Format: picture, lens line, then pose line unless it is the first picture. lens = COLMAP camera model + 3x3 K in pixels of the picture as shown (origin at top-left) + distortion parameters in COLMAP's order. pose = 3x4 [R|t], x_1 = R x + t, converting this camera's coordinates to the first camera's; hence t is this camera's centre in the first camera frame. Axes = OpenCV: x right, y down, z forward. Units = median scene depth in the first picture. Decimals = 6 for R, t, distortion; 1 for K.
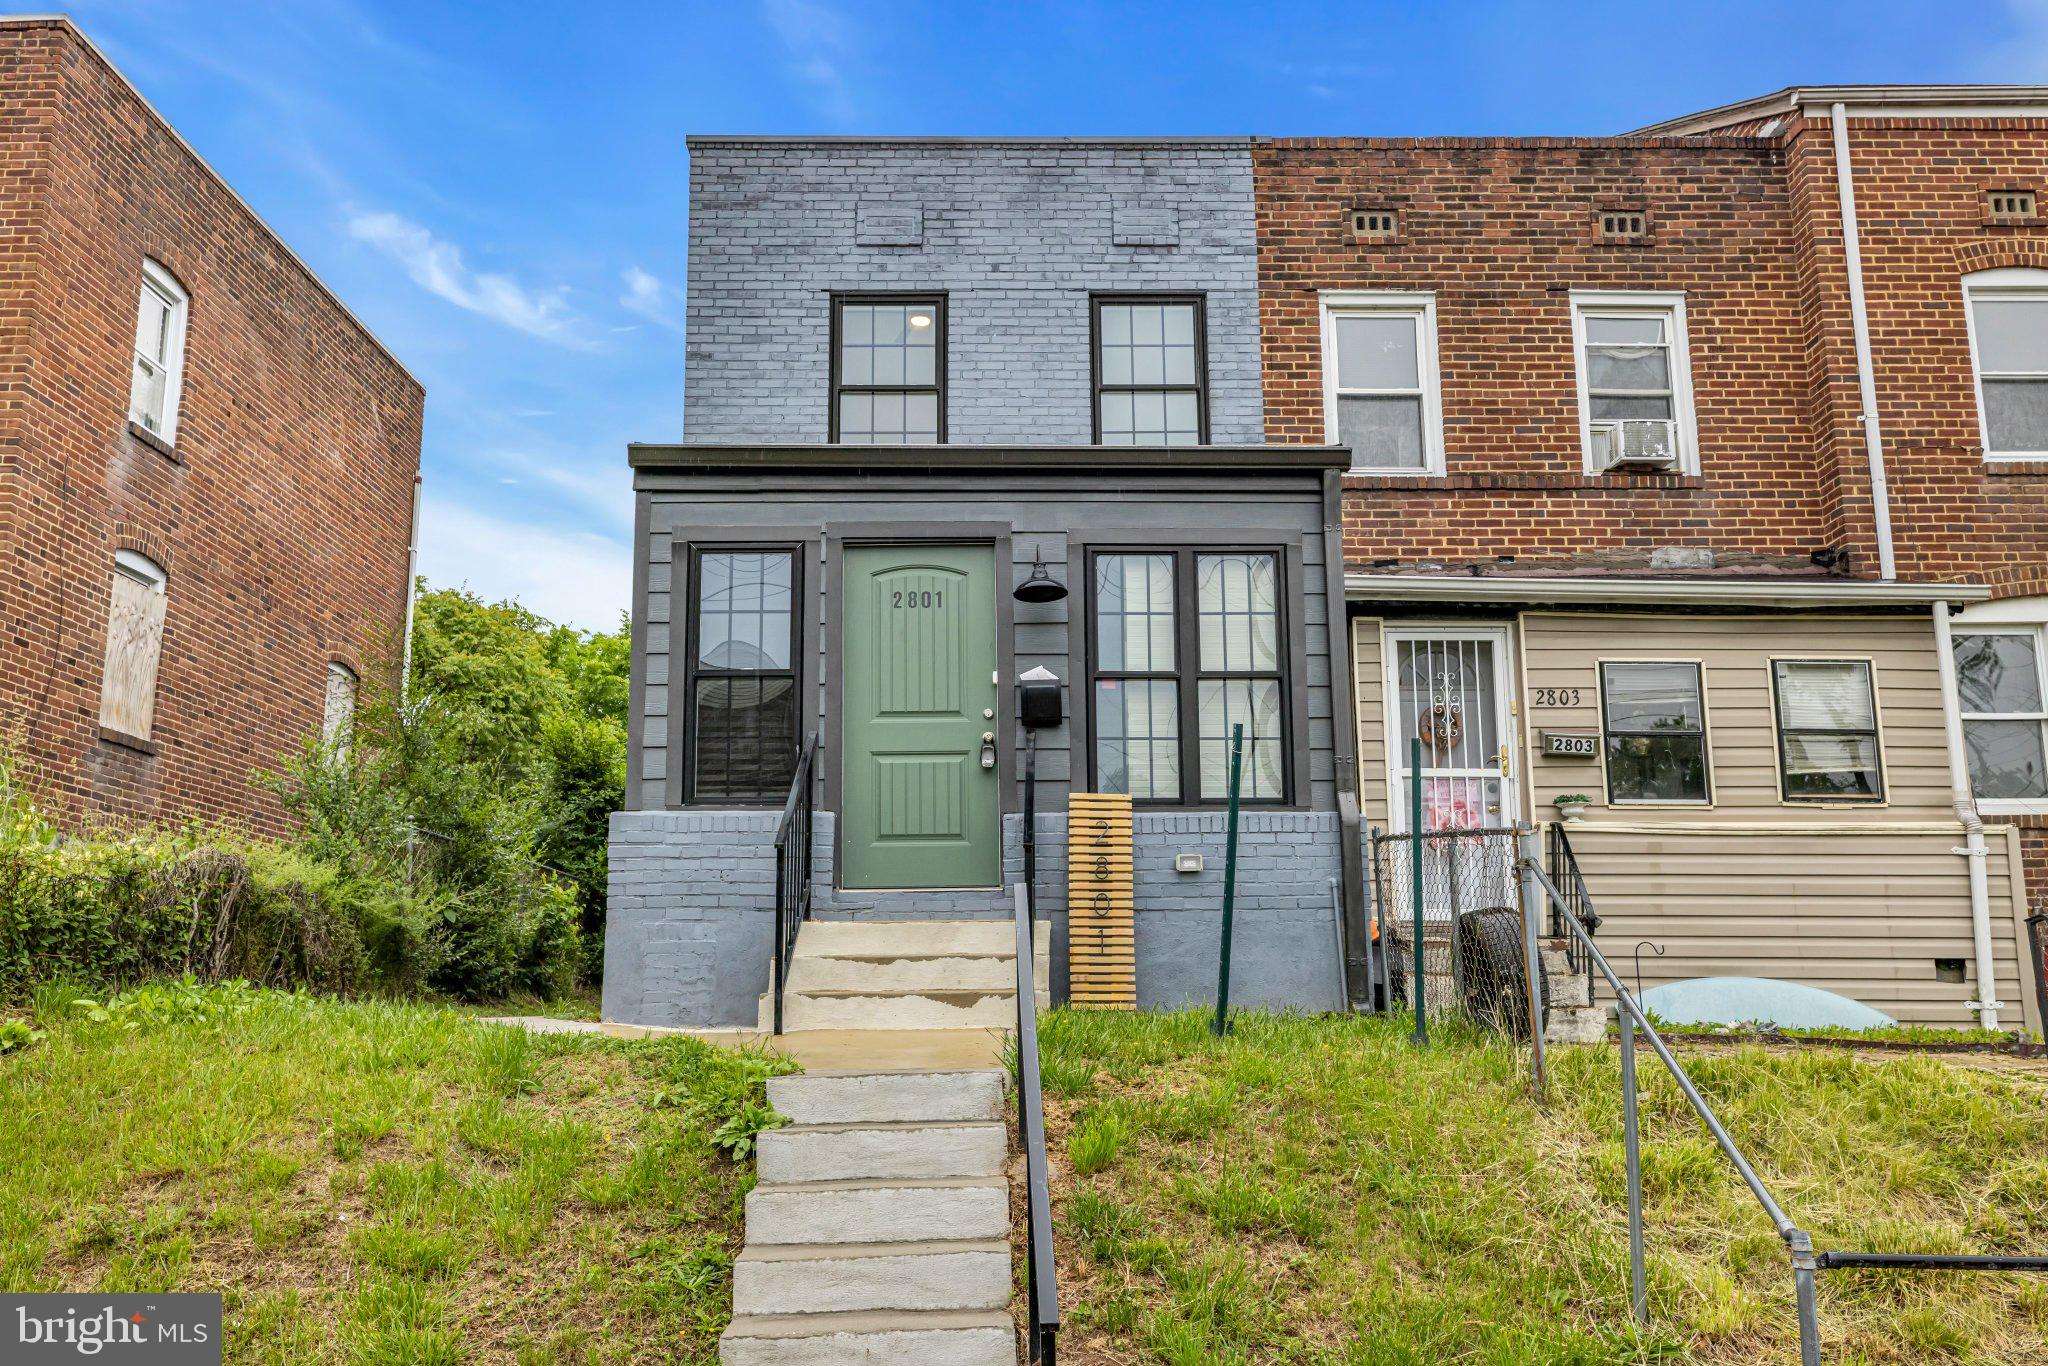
lens RADIAL K [[1808.9, 0, 1015.2], [0, 1808.9, 695.8], [0, 0, 1]] dist [-0.018307, 0.034055]
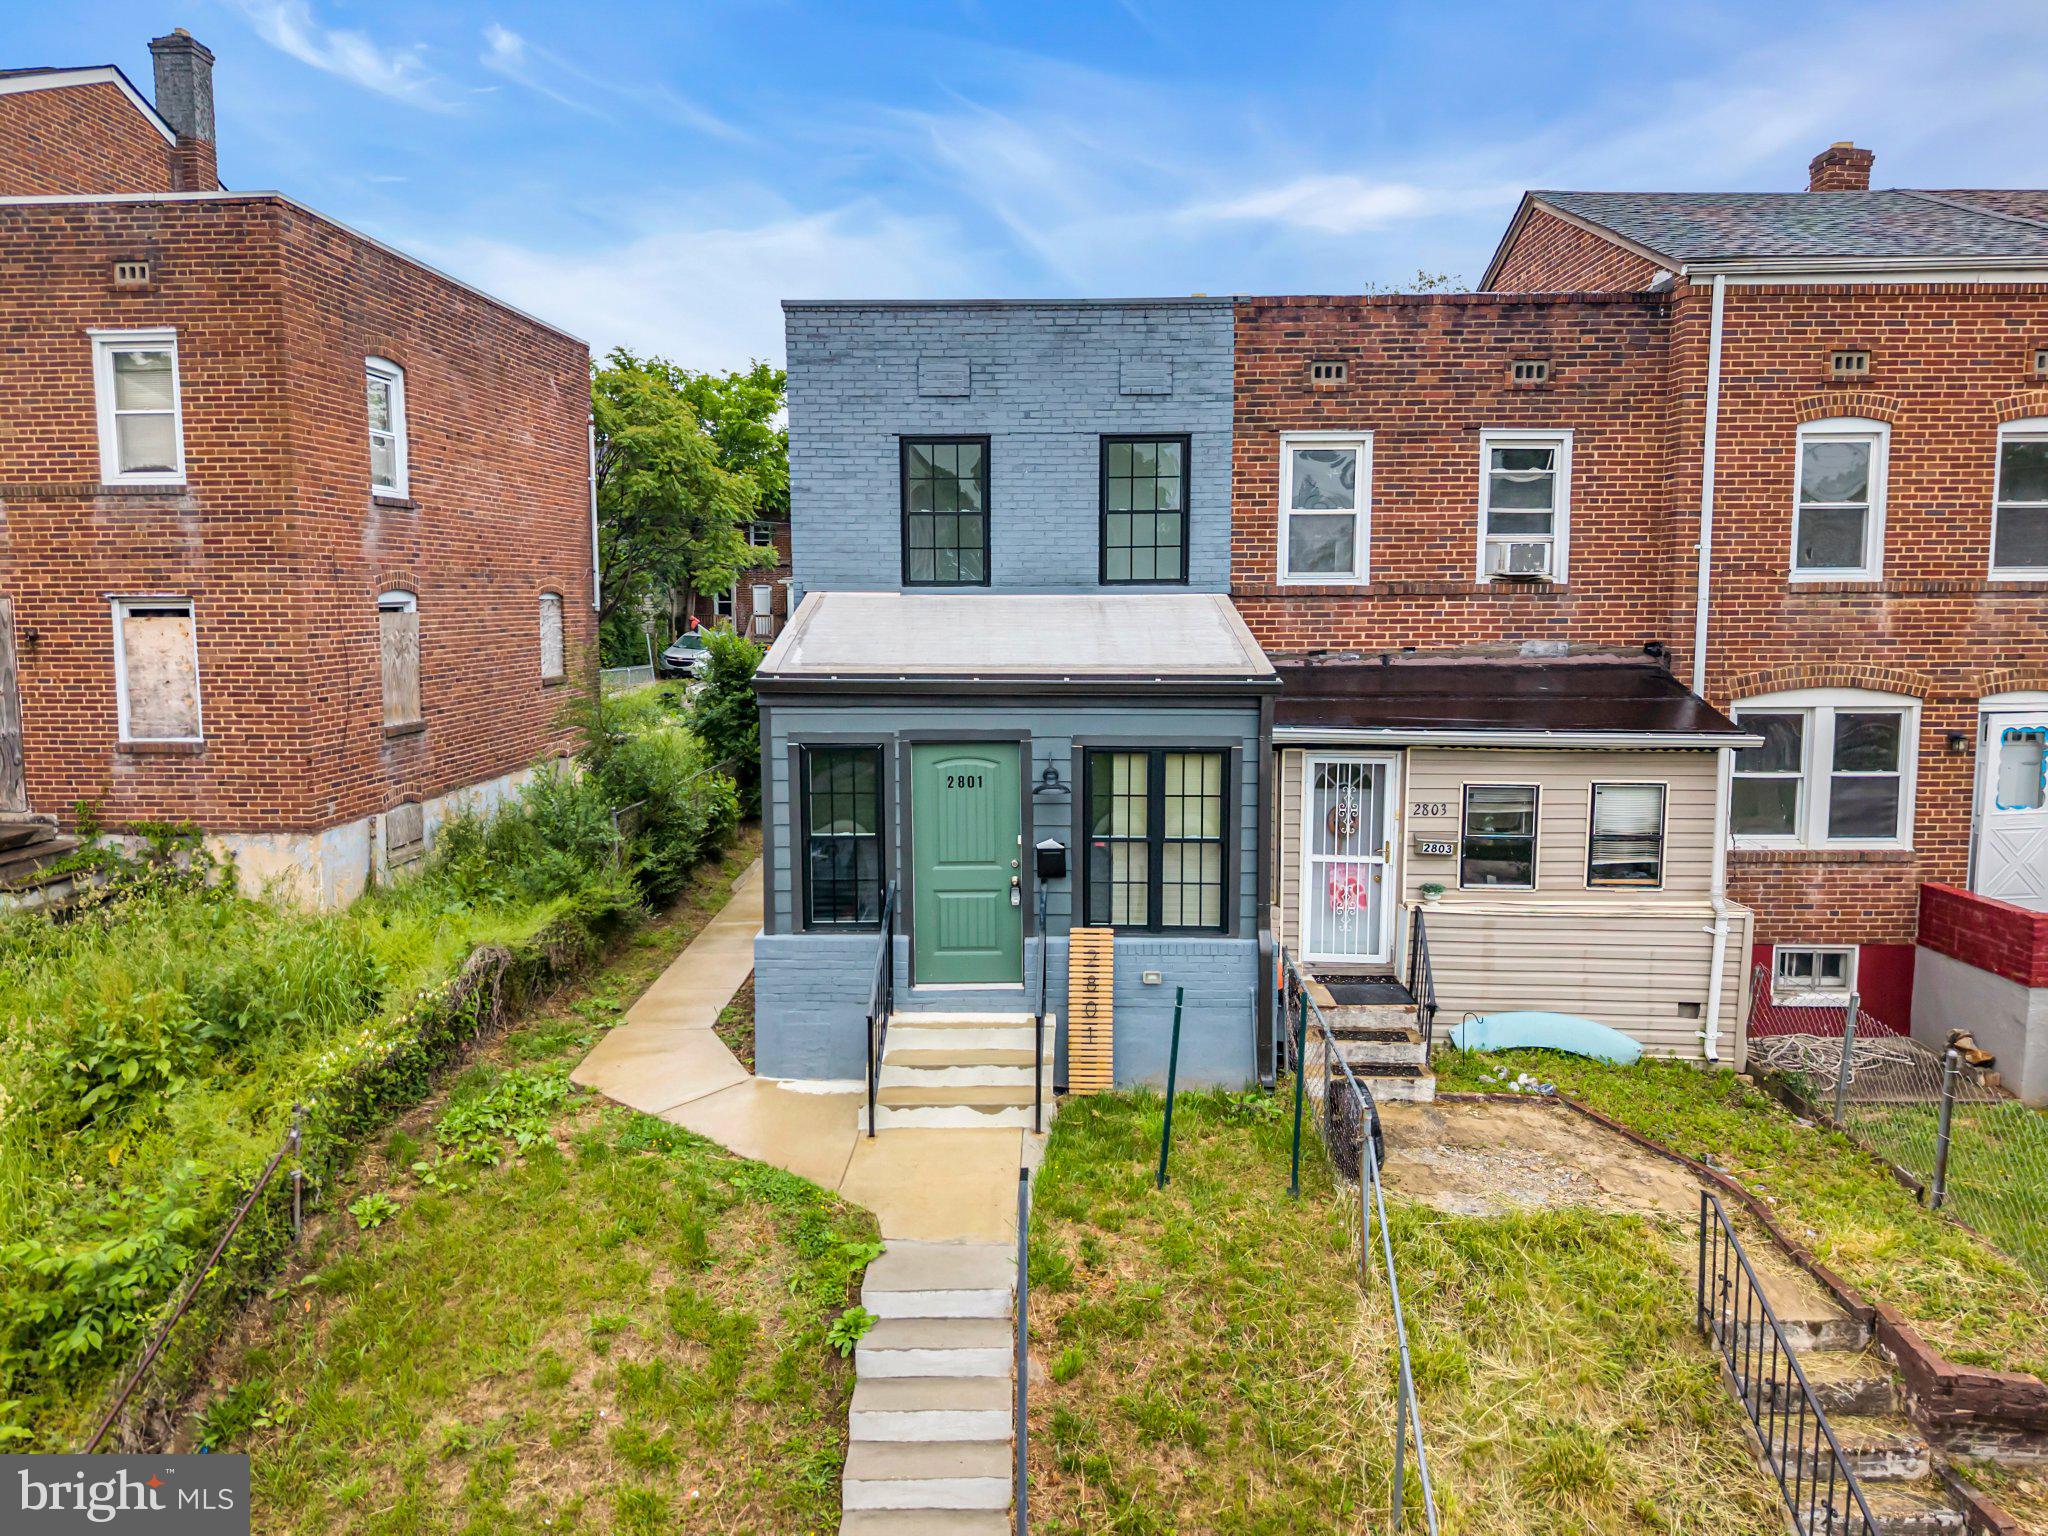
lens RADIAL K [[1365.1, 0, 1019.1], [0, 1365.1, 757.8], [0, 0, 1]] dist [0.013045, -0.008557]
pose [[0.999404, 0.009251, -0.033263, 0.021867], [0.001210, 0.953457, 0.301525, -0.367484], [0.034504, -0.301386, 0.952878, 0.006683]]
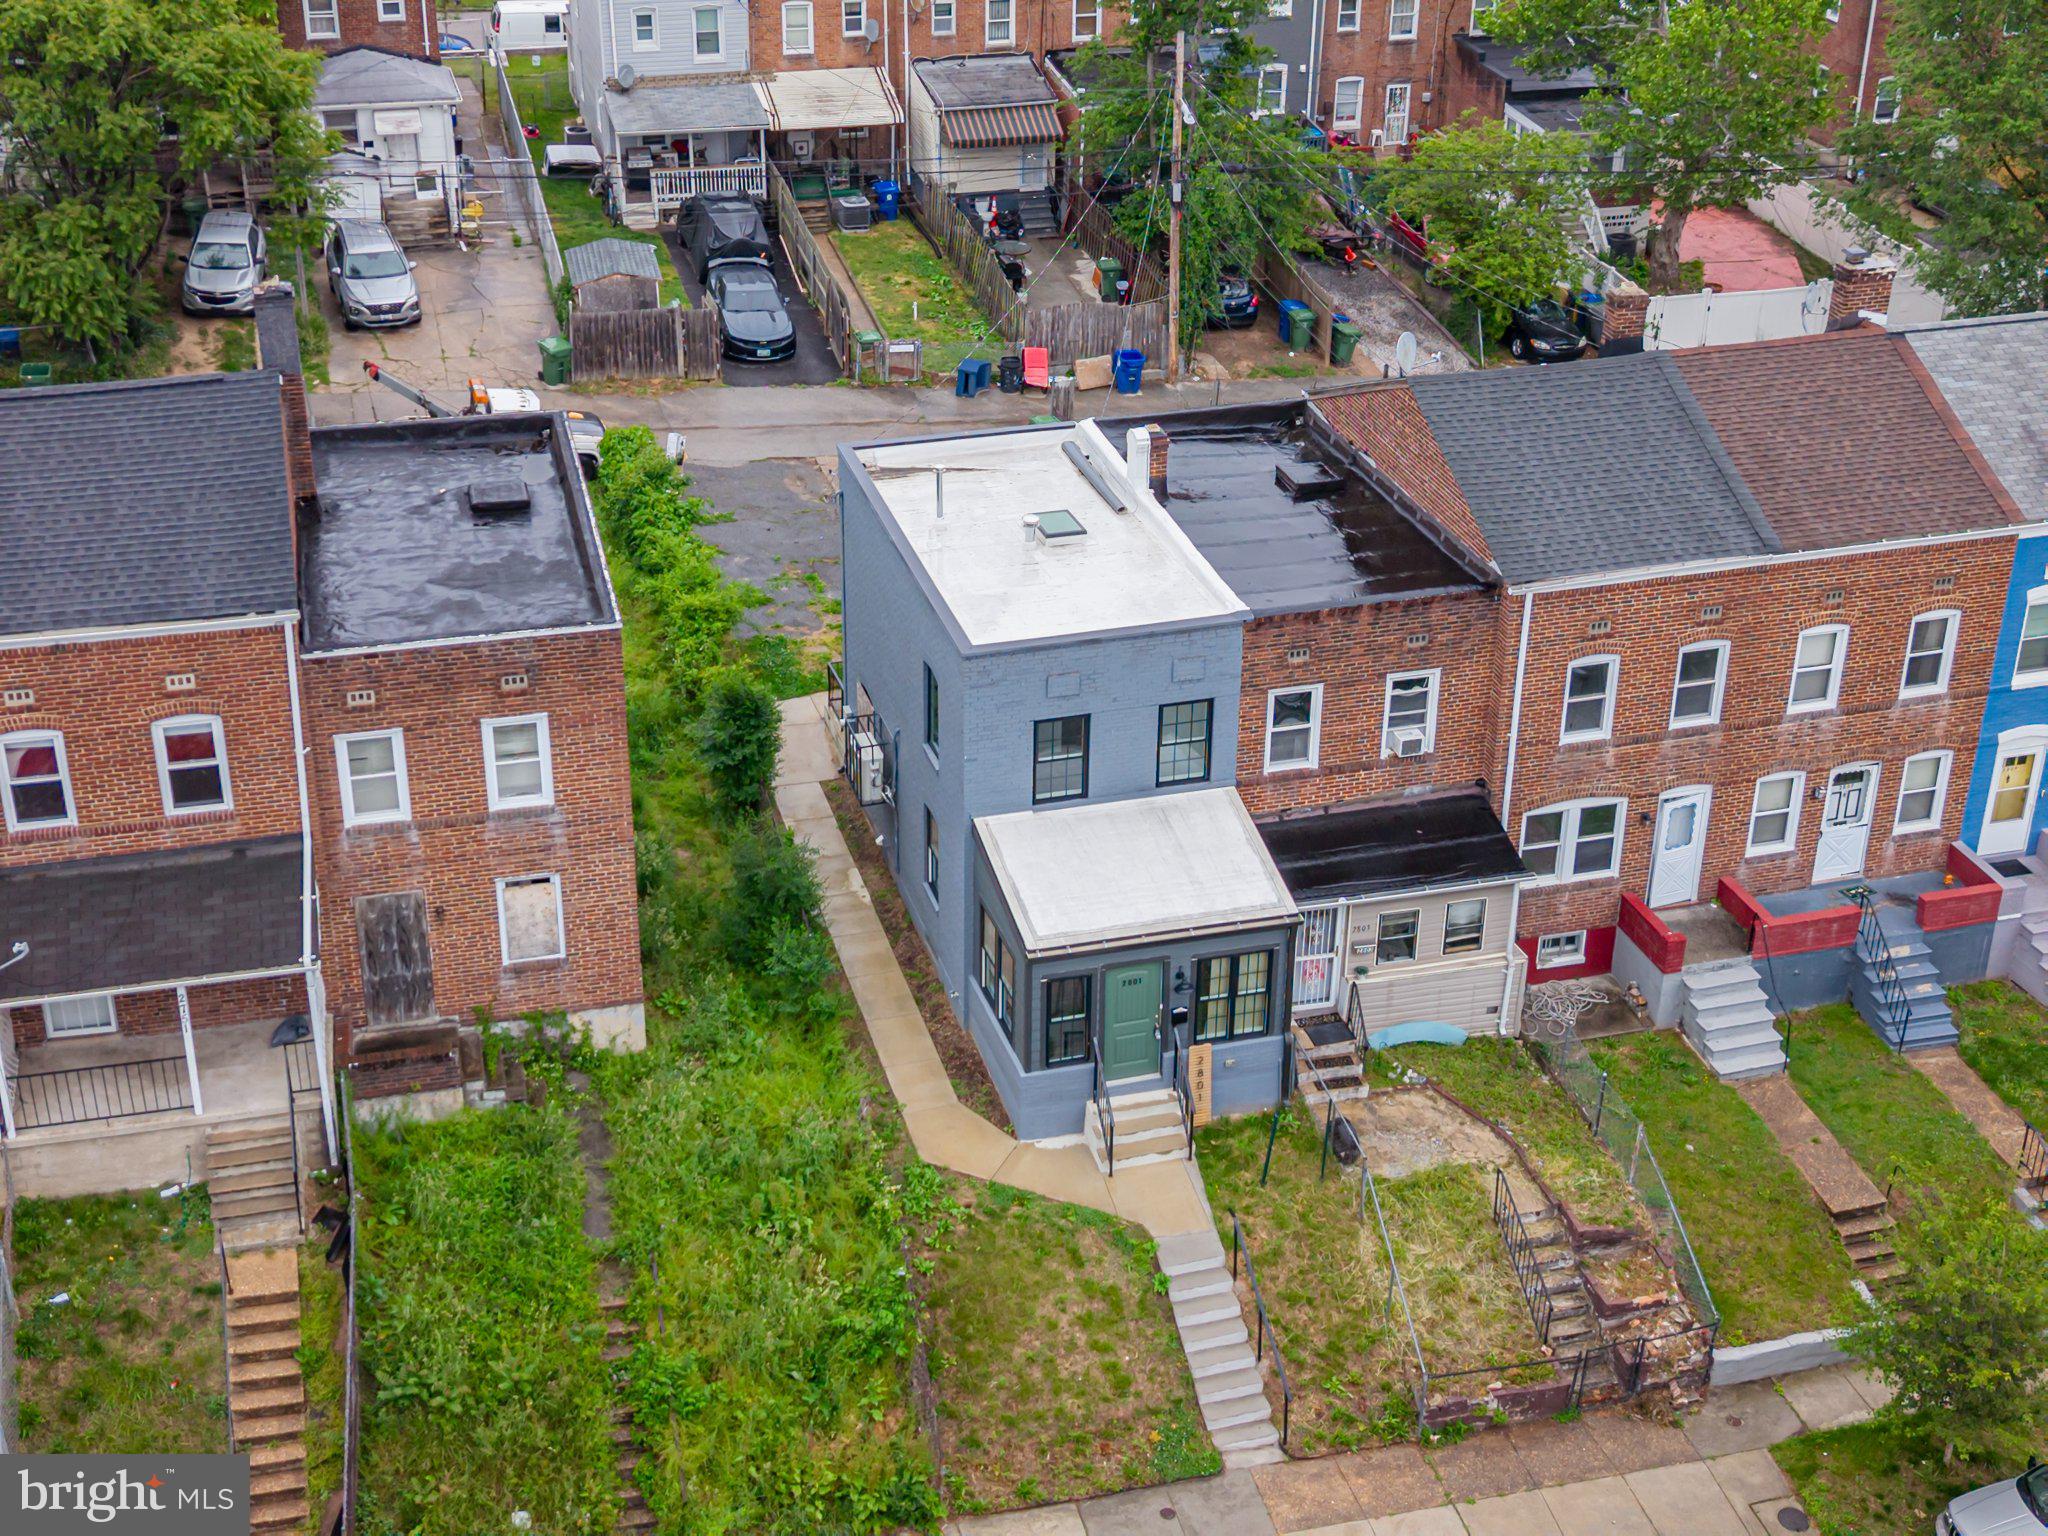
lens RADIAL K [[2606.0, 0, 1020.9], [0, 2606.0, 775.1], [0, 0, 1]] dist [0.142071, 0.000000]
pose [[0.966682, -0.108613, 0.231795, -0.959335], [-0.064110, 0.773938, 0.630008, -2.416654], [-0.247822, -0.623878, 0.741189, -1.391228]]
